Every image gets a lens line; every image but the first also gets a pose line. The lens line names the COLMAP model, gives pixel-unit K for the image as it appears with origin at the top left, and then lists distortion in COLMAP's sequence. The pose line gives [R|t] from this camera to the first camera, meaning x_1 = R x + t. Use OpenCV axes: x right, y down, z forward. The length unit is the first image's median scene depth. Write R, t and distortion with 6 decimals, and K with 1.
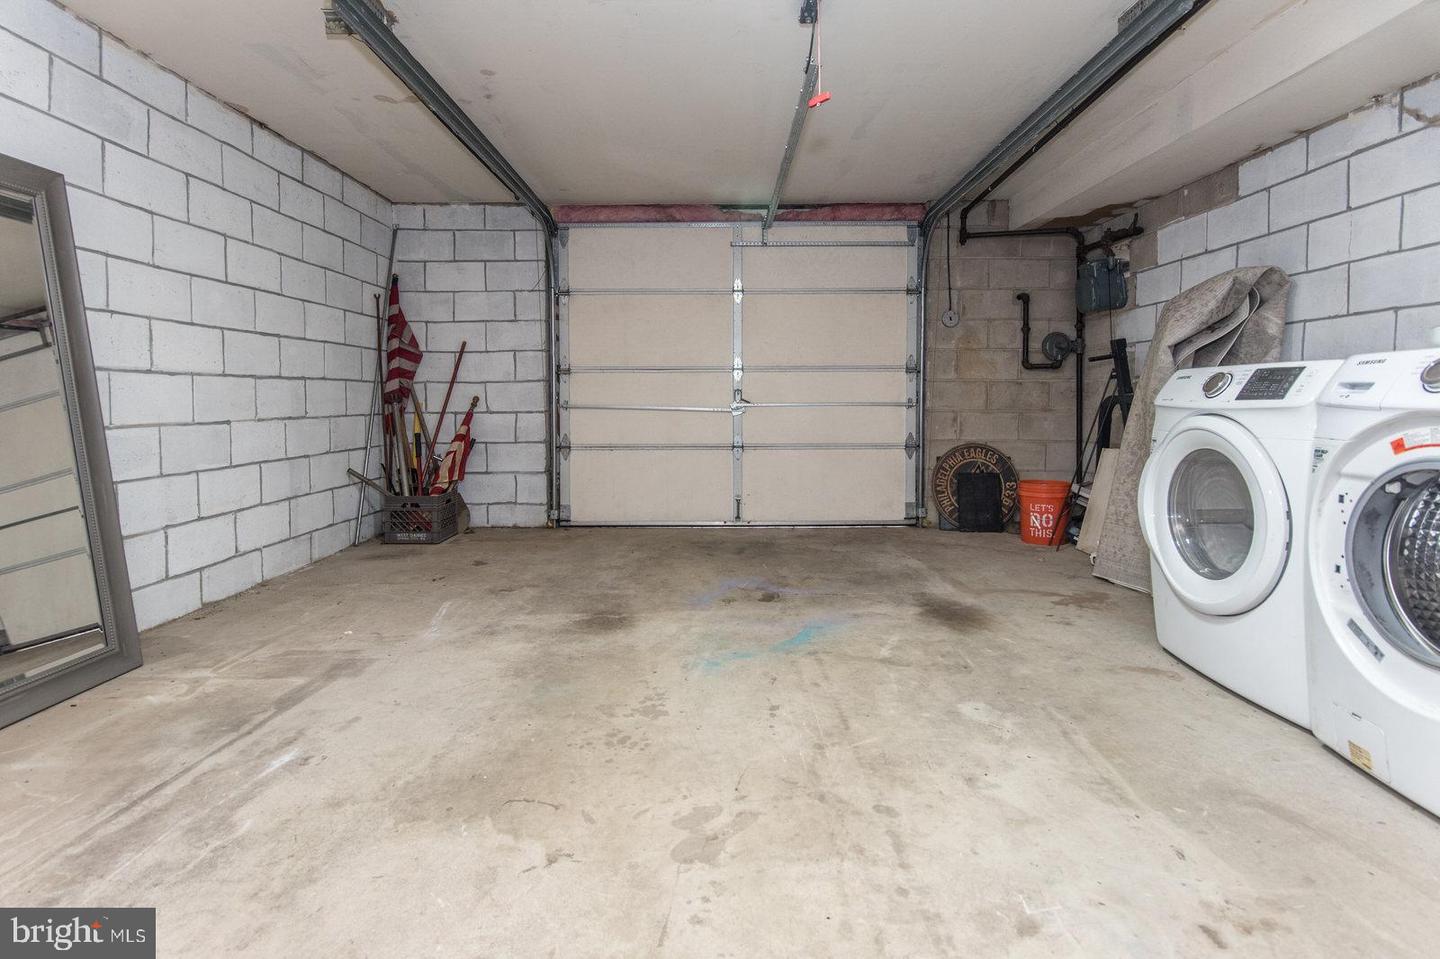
lens RADIAL K [[716.3, 0, 720.3], [0, 716.3, 413.6], [0, 0, 1]] dist [0.001847, 0.000227]
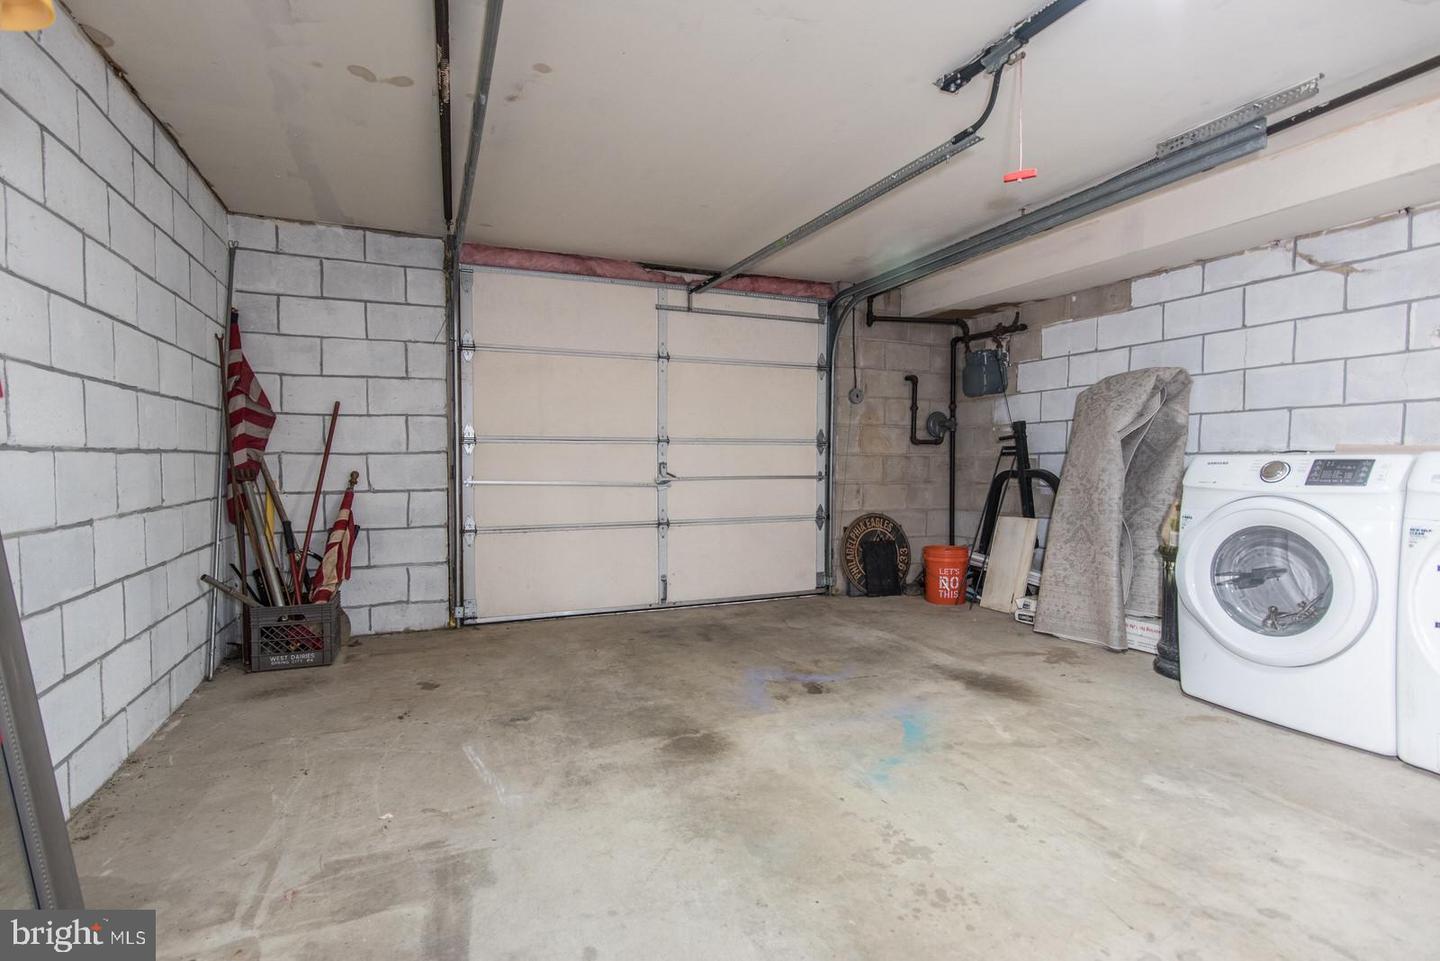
lens RADIAL K [[700.5, 0, 720.0], [0, 700.5, 480.5], [0, 0, 1]] dist [0.000972, 0.000043]
pose [[0.922155, -0.008712, 0.386723, -0.269024], [0.006015, 0.999948, 0.008184, -0.018077], [-0.386775, -0.005221, 0.922159, 0.129573]]
